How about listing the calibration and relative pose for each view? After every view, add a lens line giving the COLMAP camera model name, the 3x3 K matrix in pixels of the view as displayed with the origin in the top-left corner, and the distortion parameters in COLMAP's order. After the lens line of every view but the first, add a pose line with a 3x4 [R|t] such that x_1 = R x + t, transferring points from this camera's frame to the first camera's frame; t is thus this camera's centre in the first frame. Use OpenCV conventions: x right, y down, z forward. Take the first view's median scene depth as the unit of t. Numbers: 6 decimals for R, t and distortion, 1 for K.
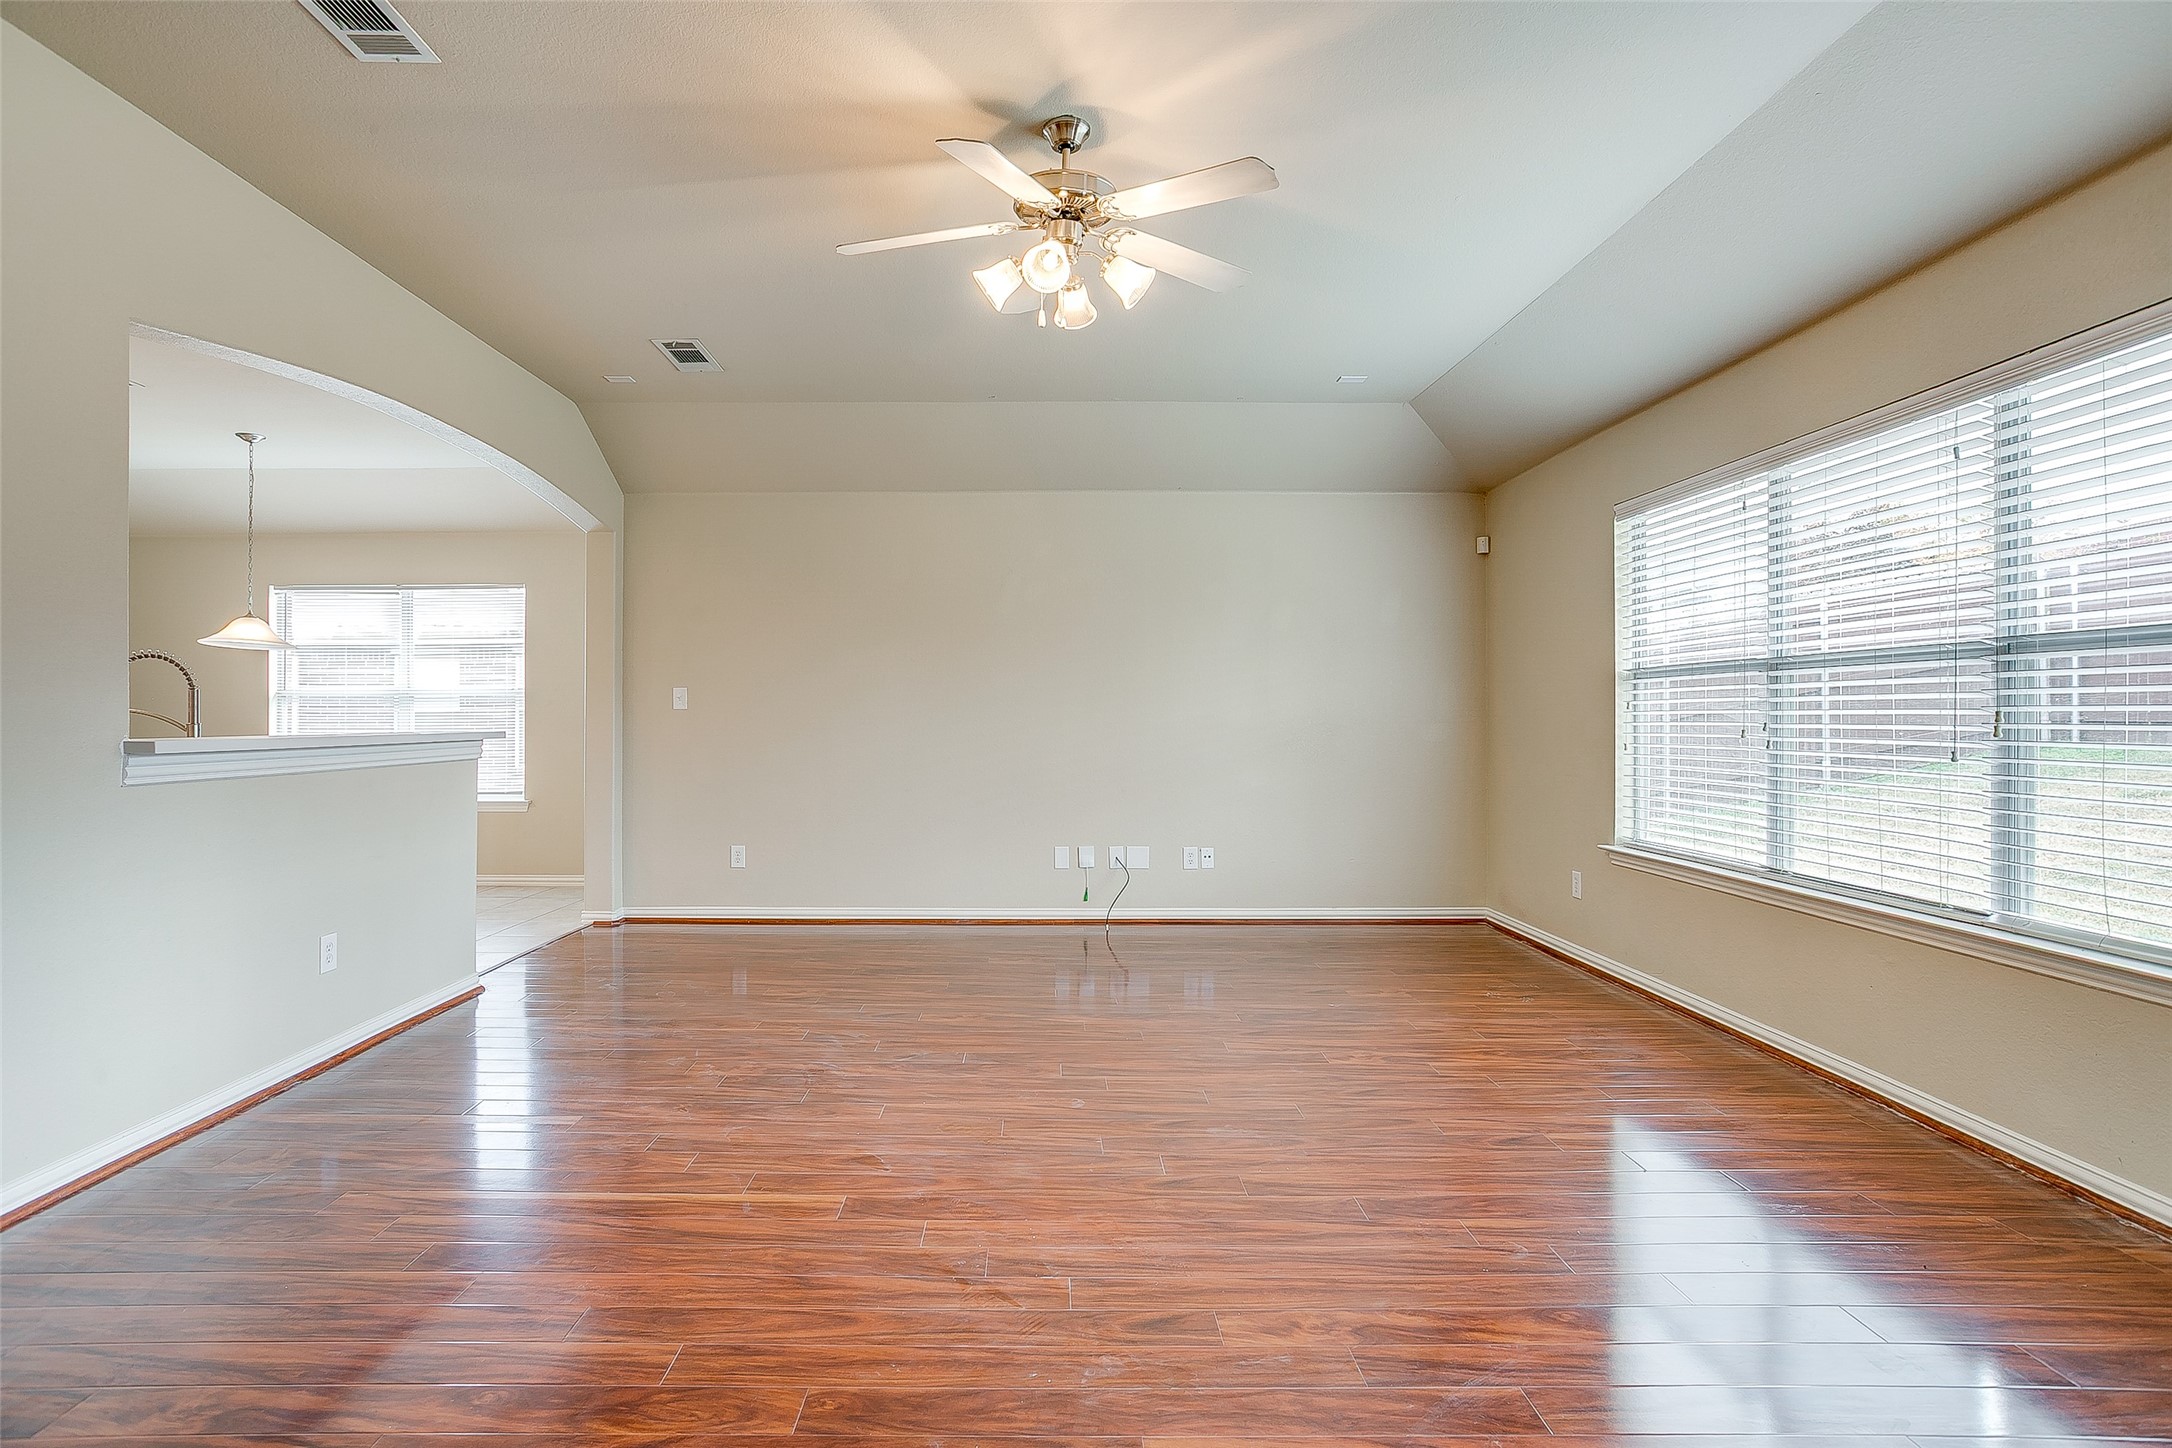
lens RADIAL K [[1055.1, 0, 1072.2], [0, 1055.1, 721.1], [0, 0, 1]] dist [-0.035384, 0.008151]
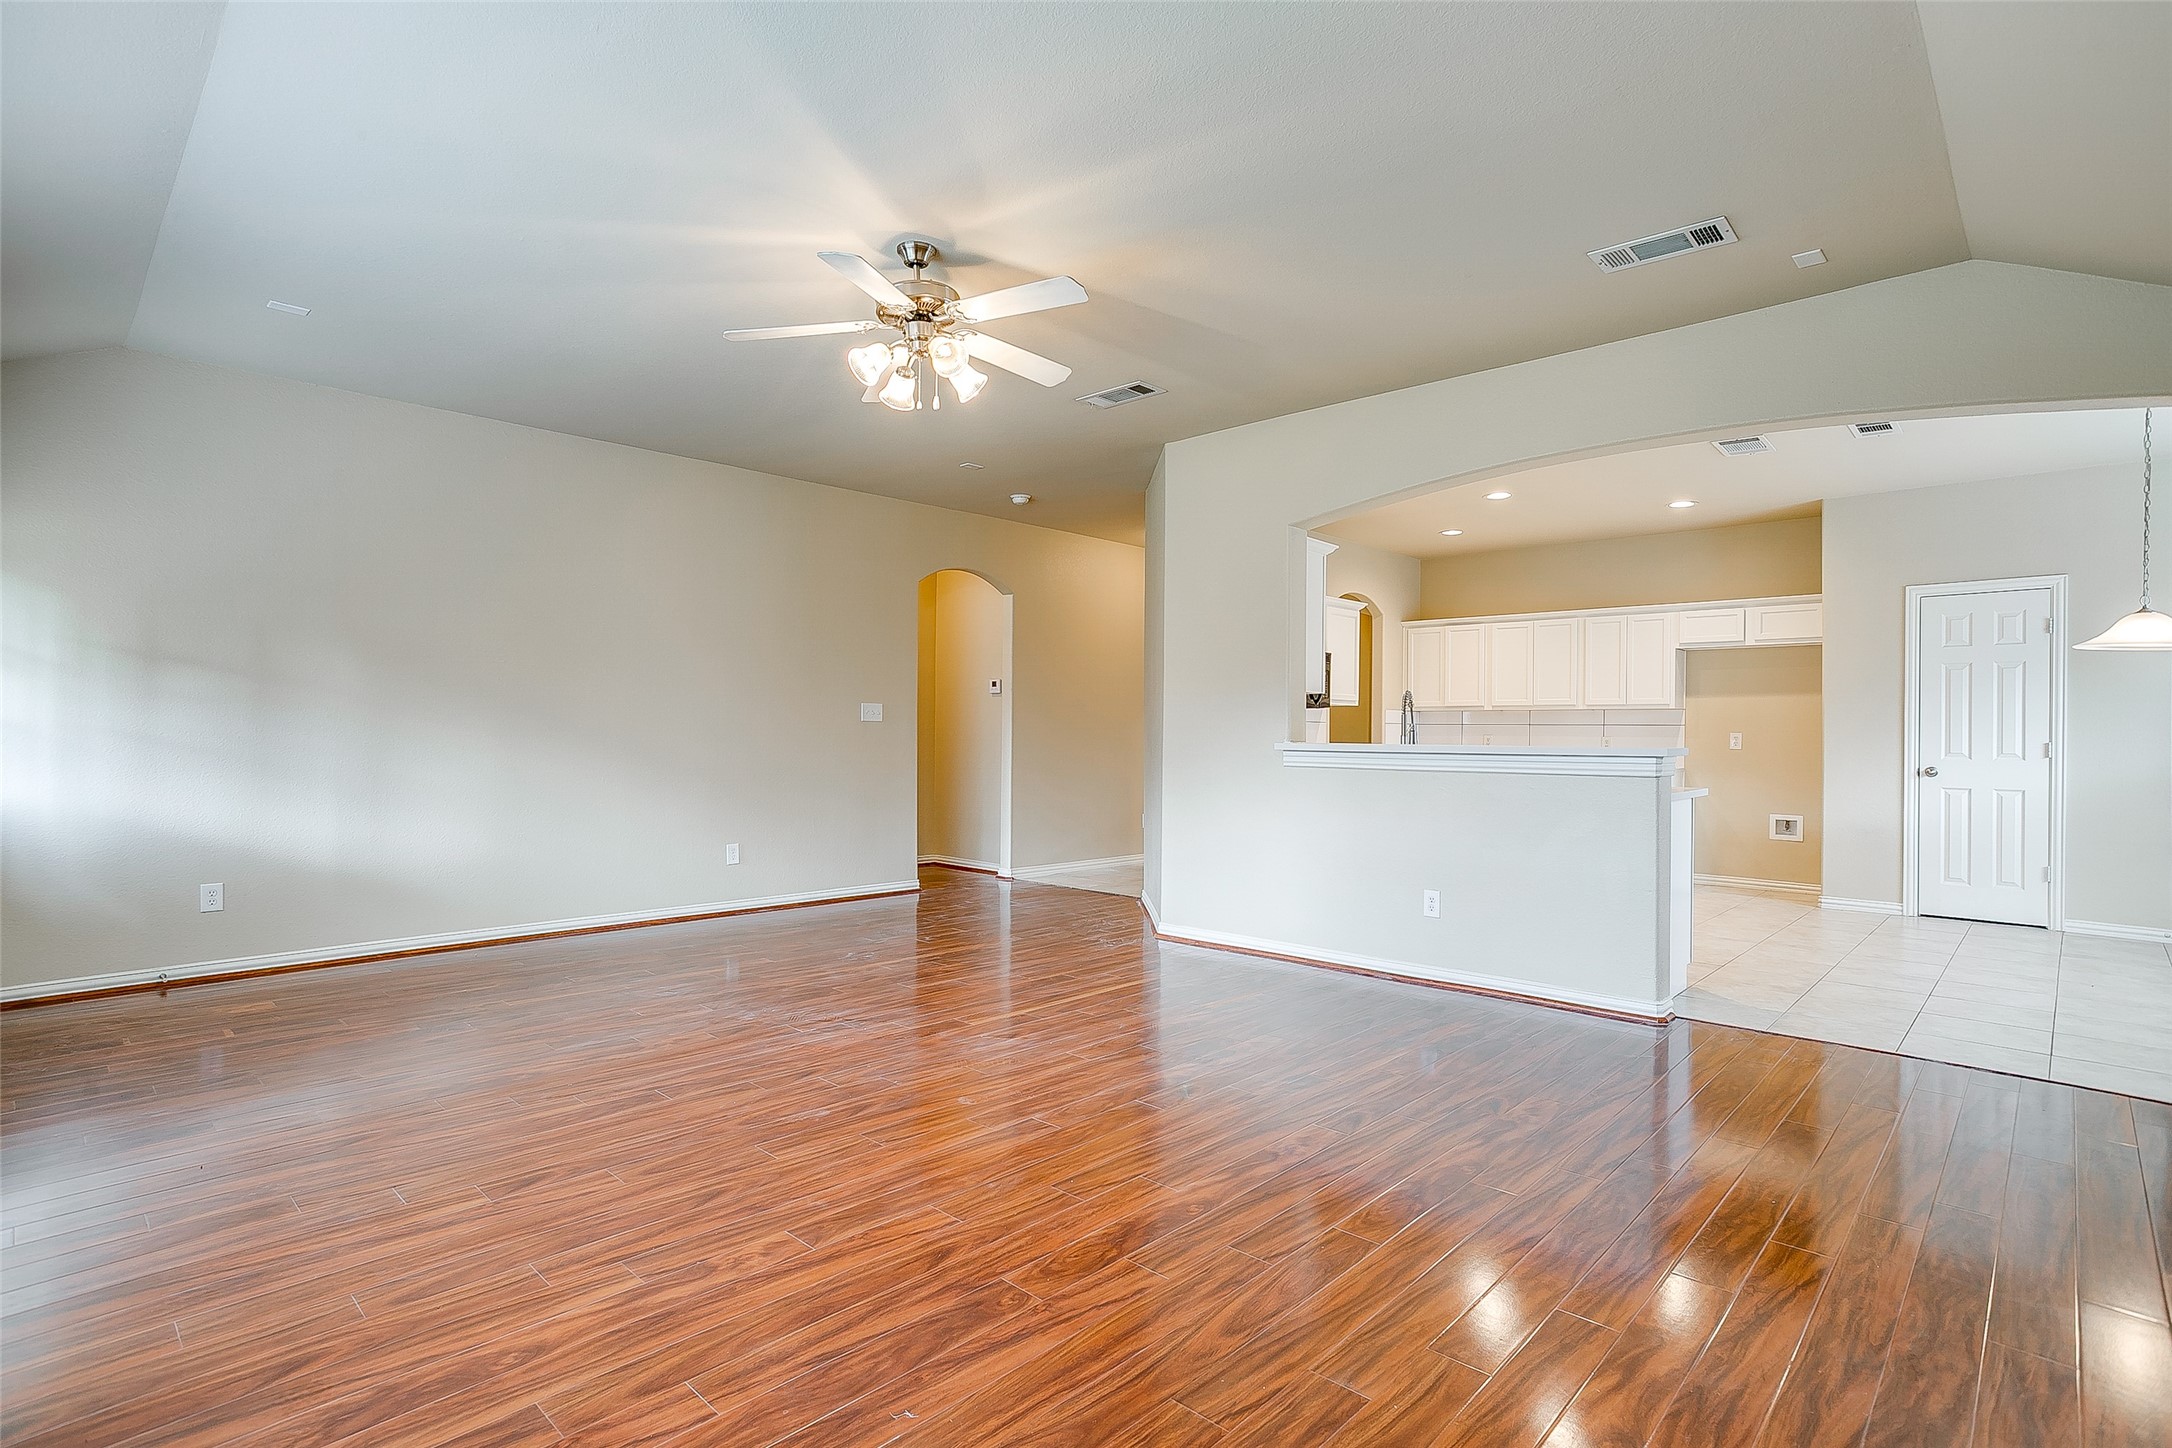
lens RADIAL K [[1055.1, 0, 1076.5], [0, 1055.1, 729.8], [0, 0, 1]] dist [-0.035384, 0.008151]
pose [[-0.702081, -0.007339, -0.712059, 0.671407], [-0.006351, 0.999972, -0.004045, -0.000064], [0.712069, 0.001683, -0.702108, 1.805586]]
